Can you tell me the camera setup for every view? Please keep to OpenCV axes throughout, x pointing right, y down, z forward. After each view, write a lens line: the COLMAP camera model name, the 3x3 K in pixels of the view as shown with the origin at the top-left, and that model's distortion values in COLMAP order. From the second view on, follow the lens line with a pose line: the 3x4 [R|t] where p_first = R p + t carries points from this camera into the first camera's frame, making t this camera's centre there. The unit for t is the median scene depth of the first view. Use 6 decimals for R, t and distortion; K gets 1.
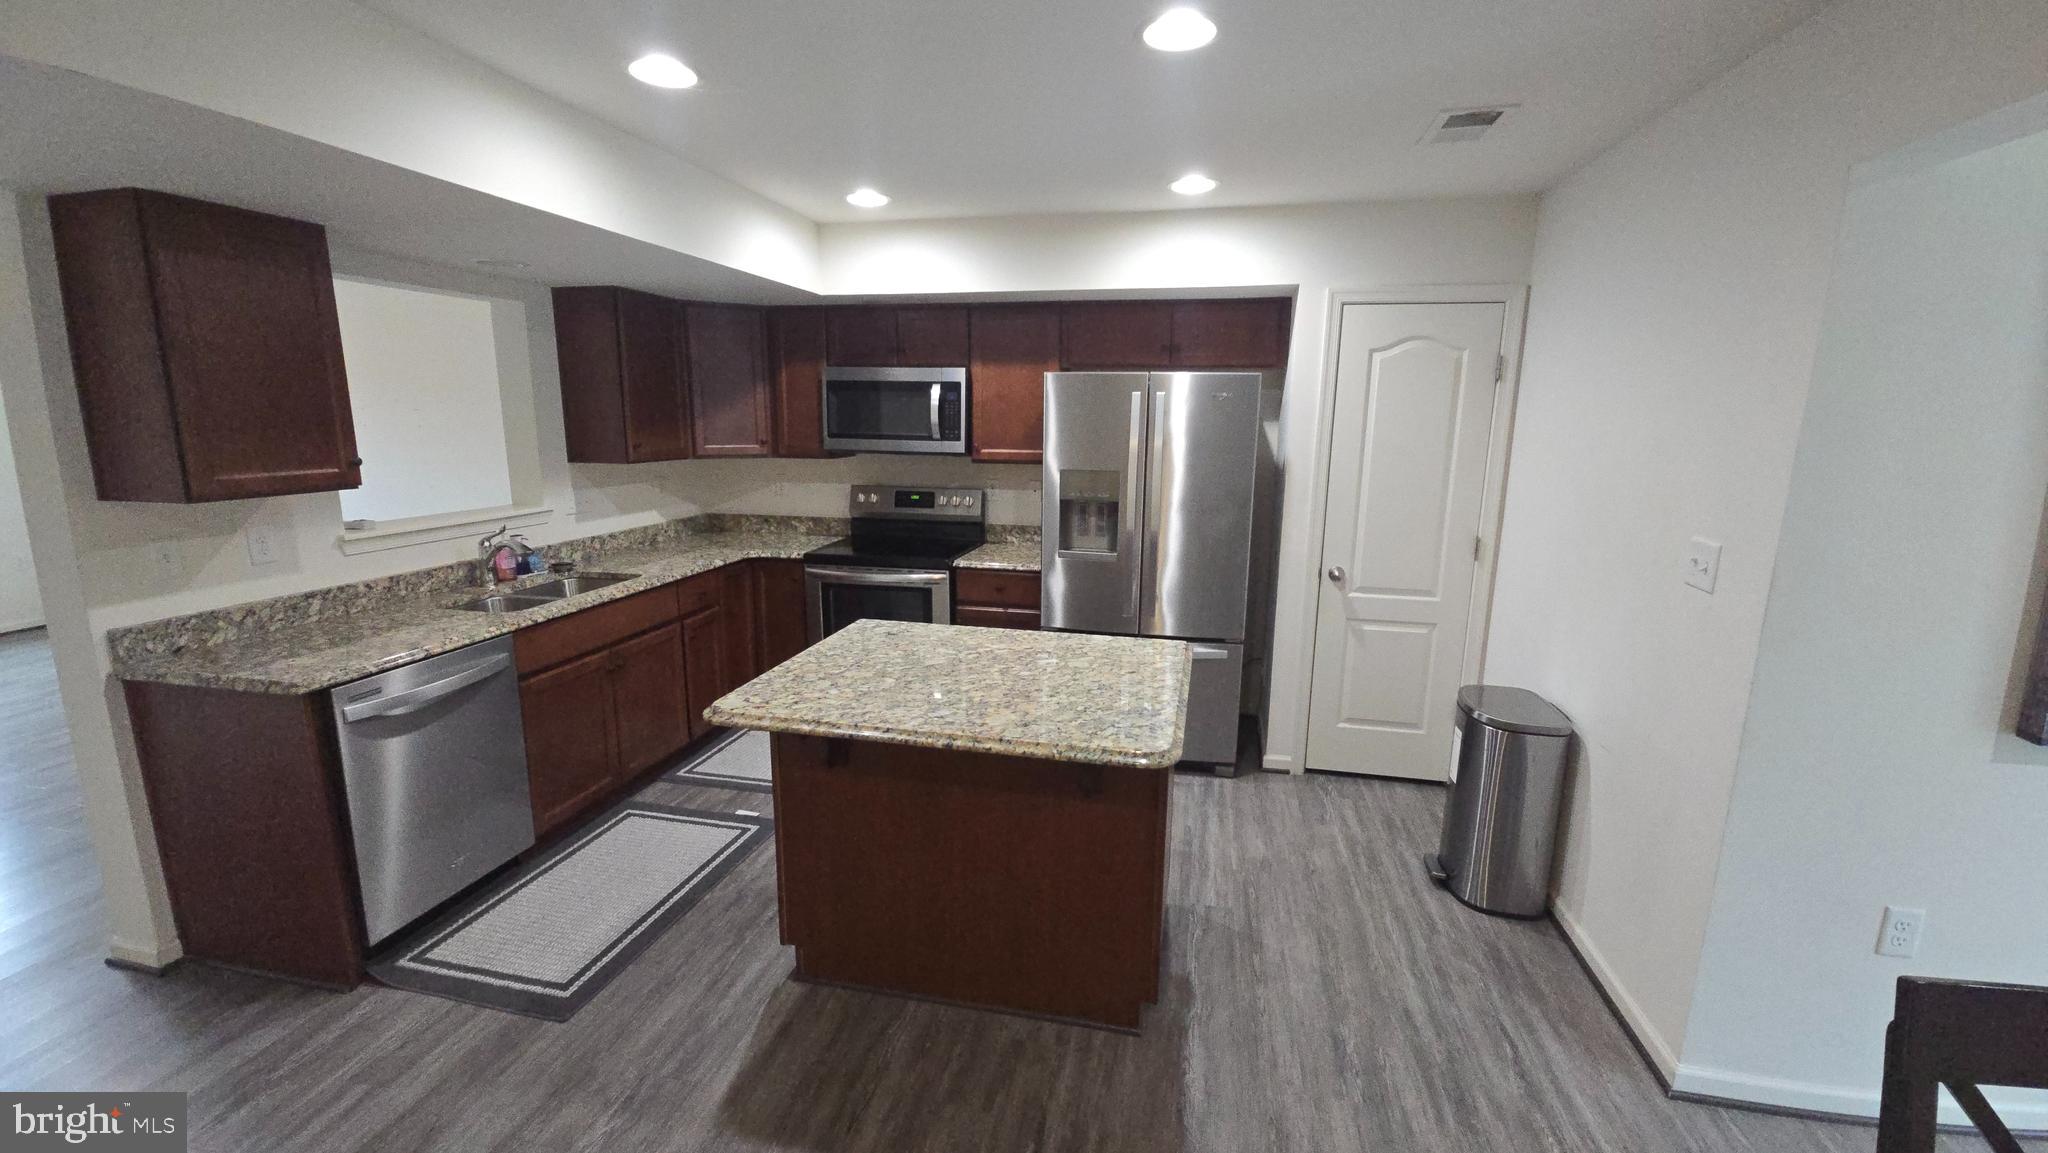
lens RADIAL K [[830.1, 0, 1033.7], [0, 830.1, 572.4], [0, 0, 1]] dist [0.000323, -0.000334]
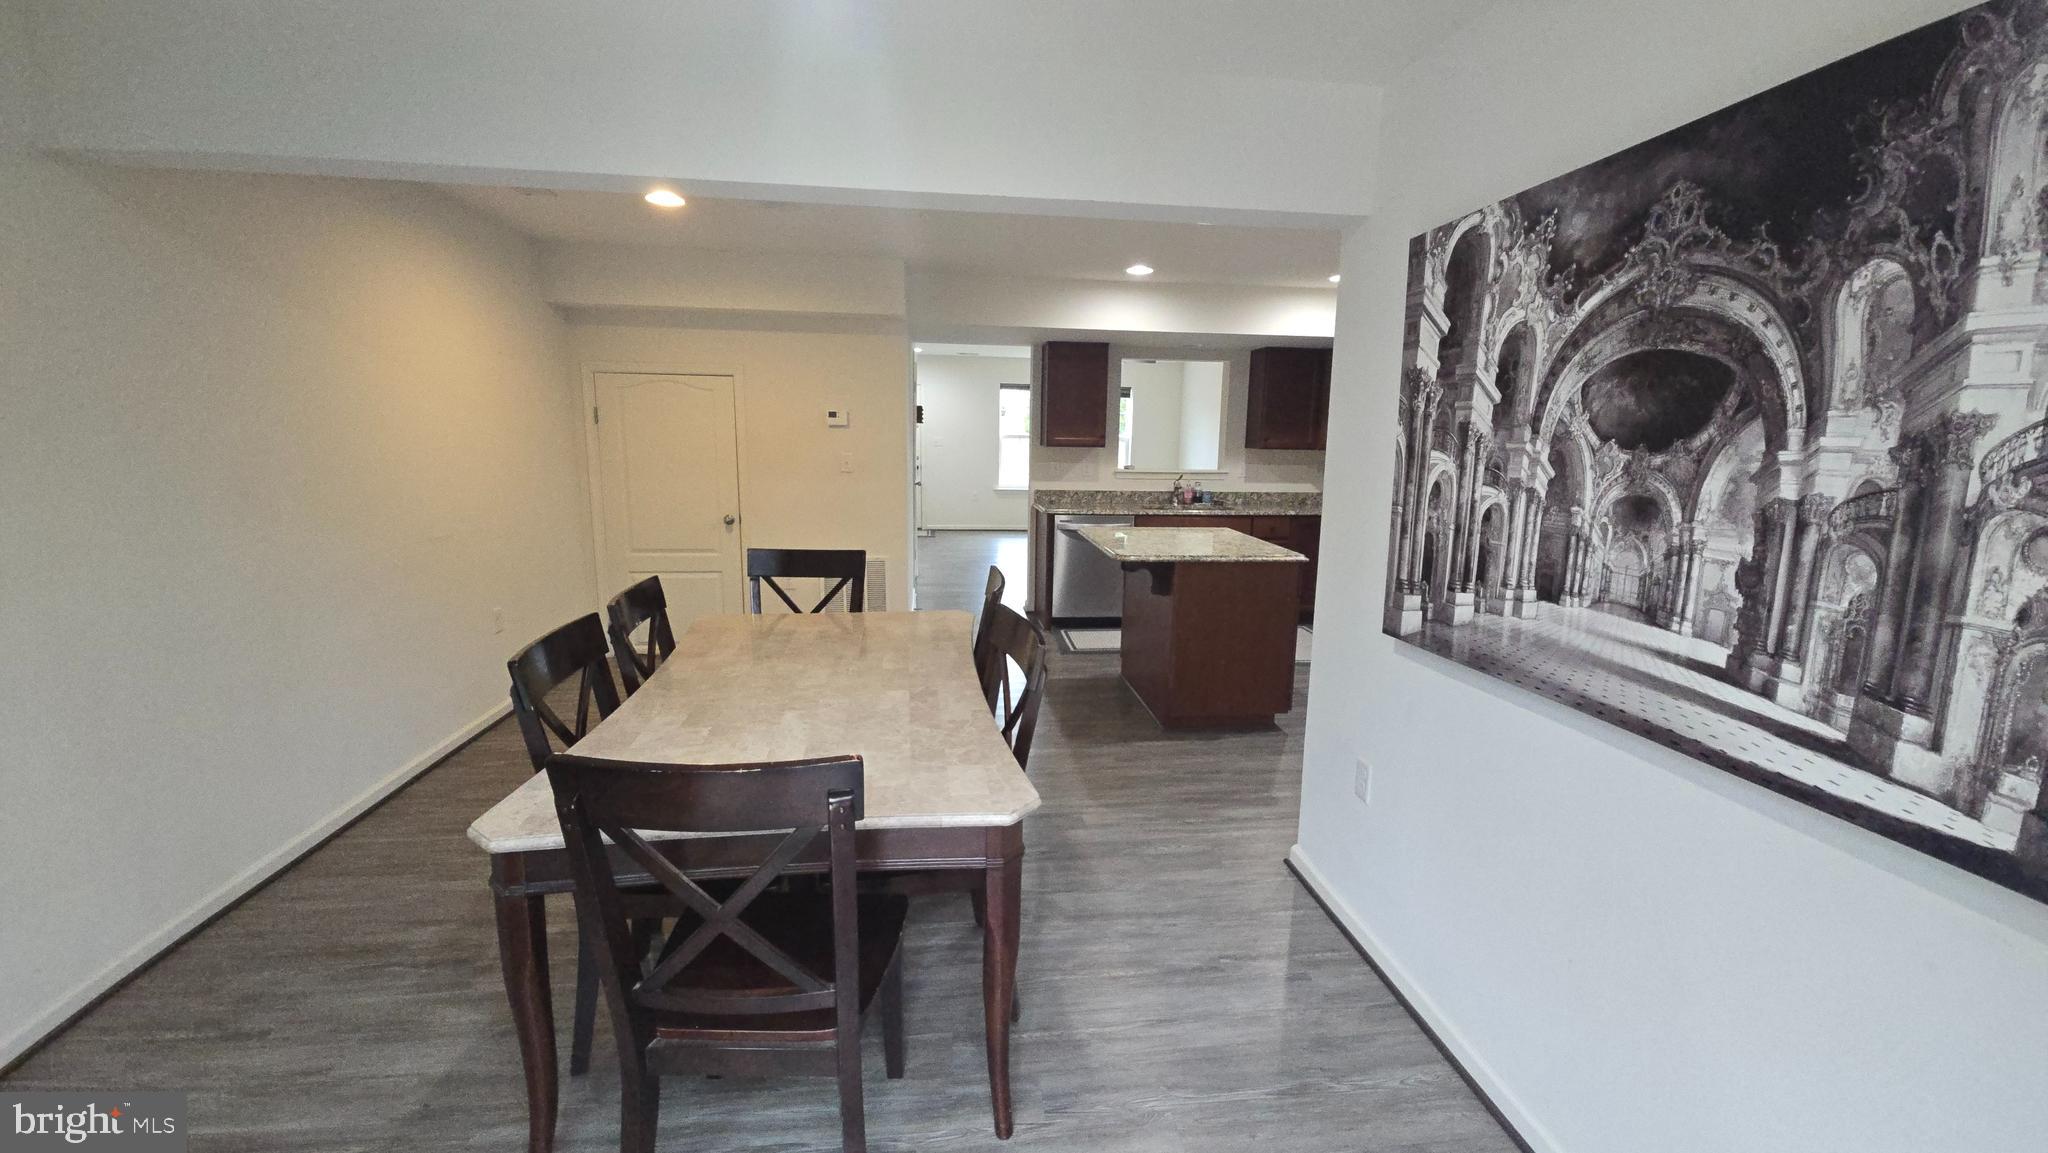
lens RADIAL K [[830.1, 0, 1033.7], [0, 830.1, 572.4], [0, 0, 1]] dist [0.000323, -0.000334]
pose [[0.322974, 0.157313, -0.933242, 1.318760], [-0.192912, 0.976329, 0.097814, 0.054189], [0.926538, 0.148442, 0.345676, 0.009557]]
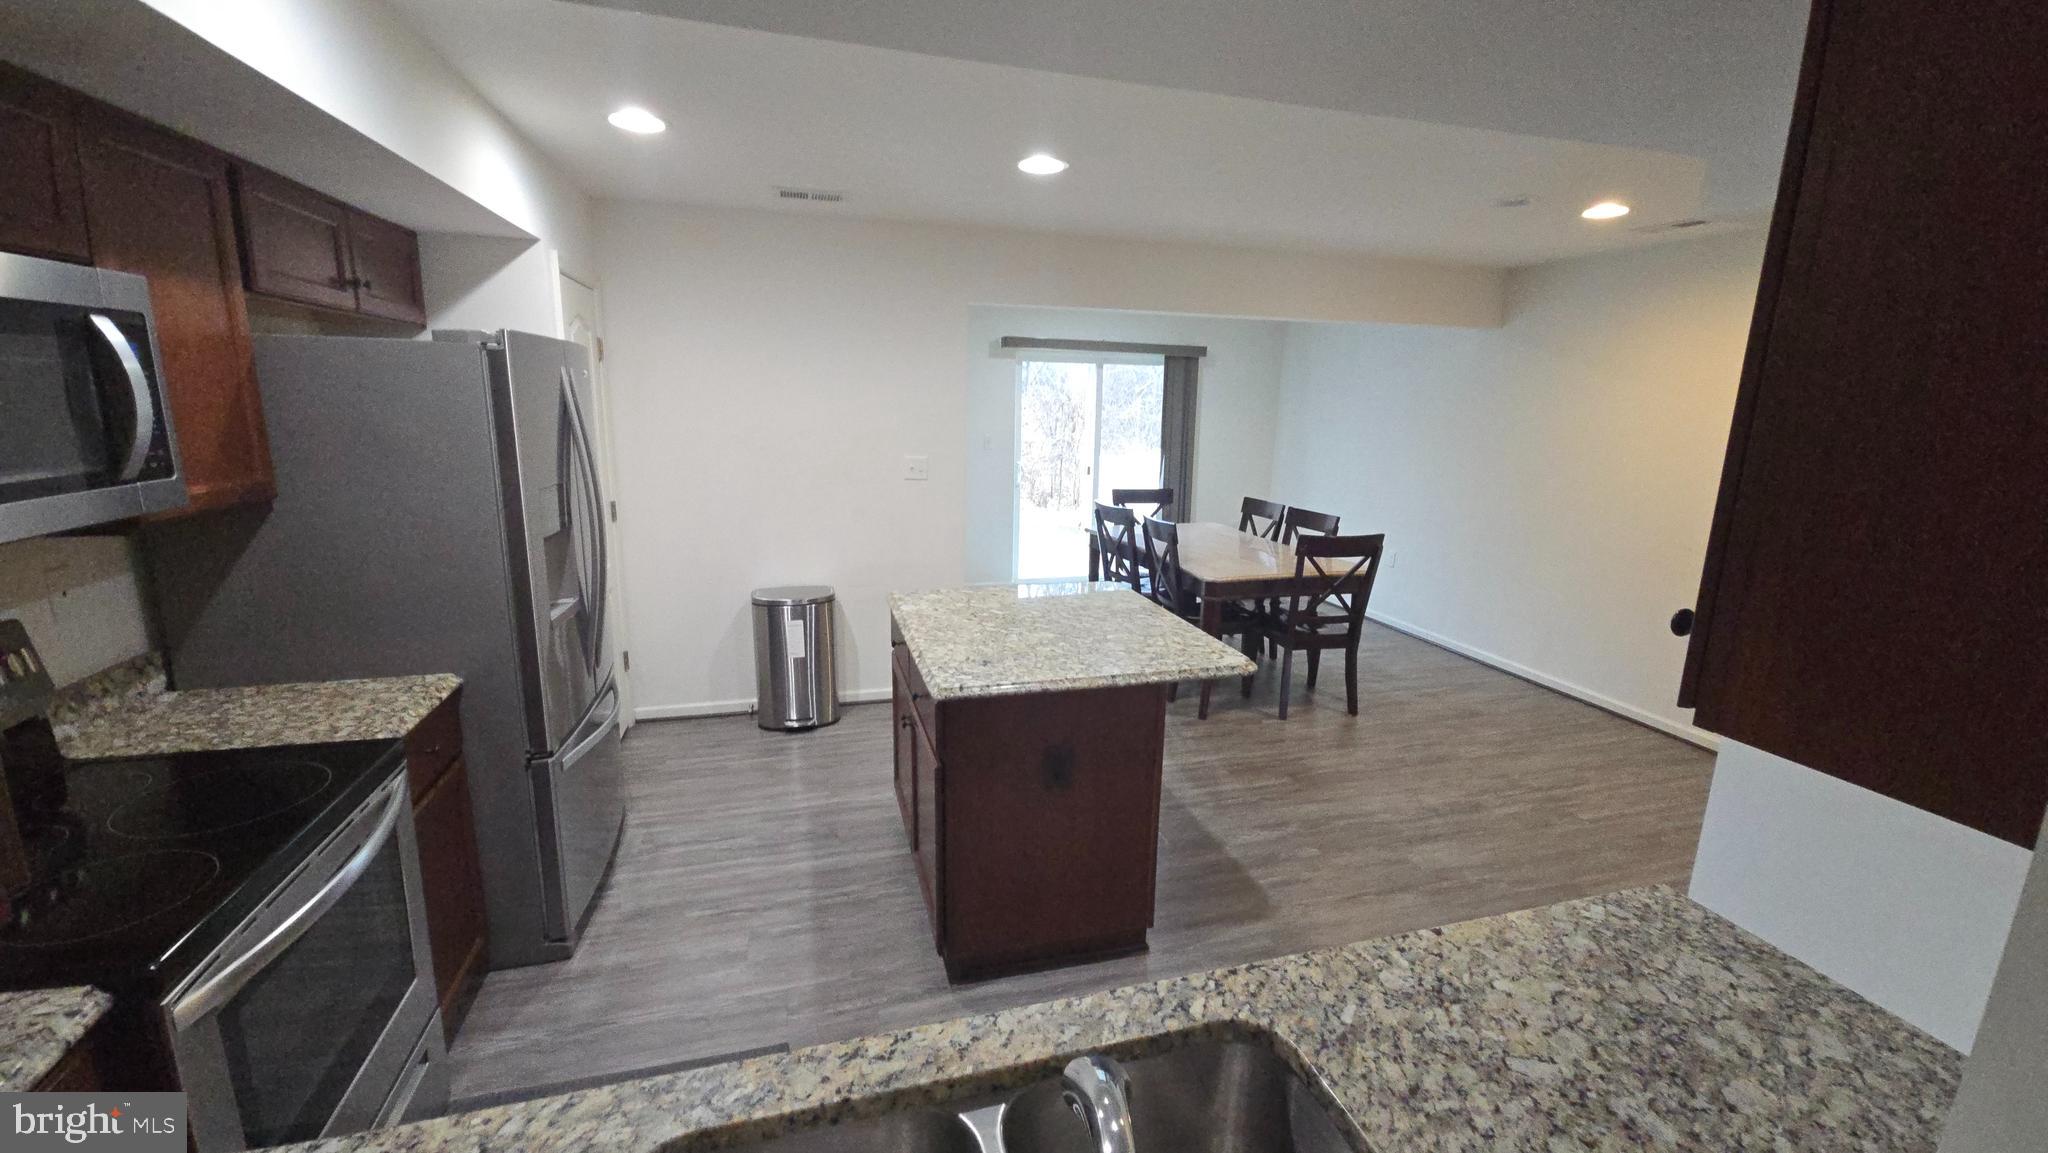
lens RADIAL K [[830.1, 0, 1033.7], [0, 830.1, 572.4], [0, 0, 1]] dist [0.000323, -0.000334]
pose [[-0.472599, -0.205311, 0.857028, -0.850952], [0.139910, 0.942671, 0.302980, -0.252214], [-0.870101, 0.263095, -0.416780, 1.189512]]
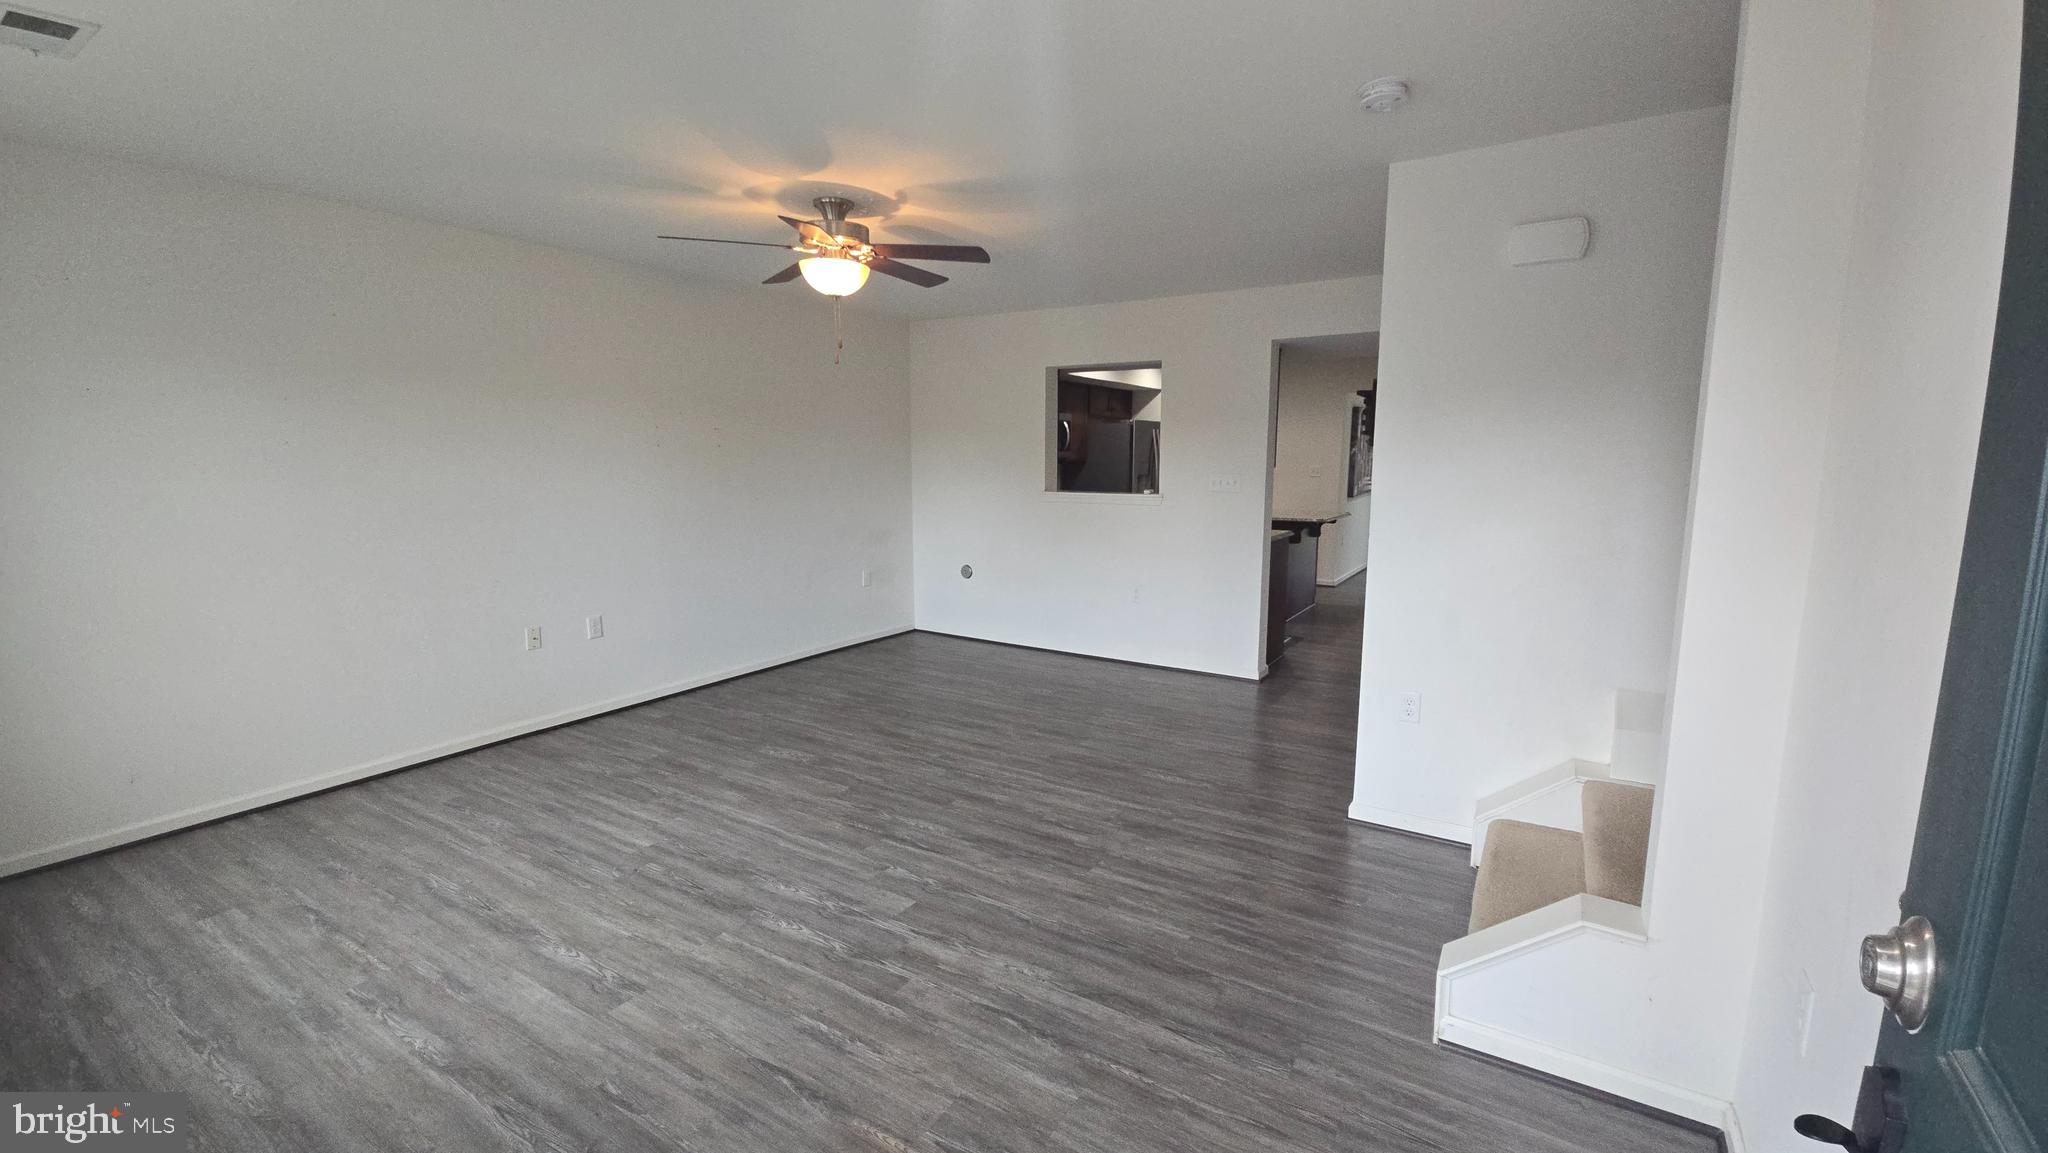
lens RADIAL K [[830.1, 0, 1033.7], [0, 830.1, 572.4], [0, 0, 1]] dist [0.000323, -0.000334]
pose [[0.341705, -0.141319, 0.929121, -2.806370], [0.176640, 0.980668, 0.084196, -0.085801], [-0.923058, 0.135350, 0.360062, 0.596874]]
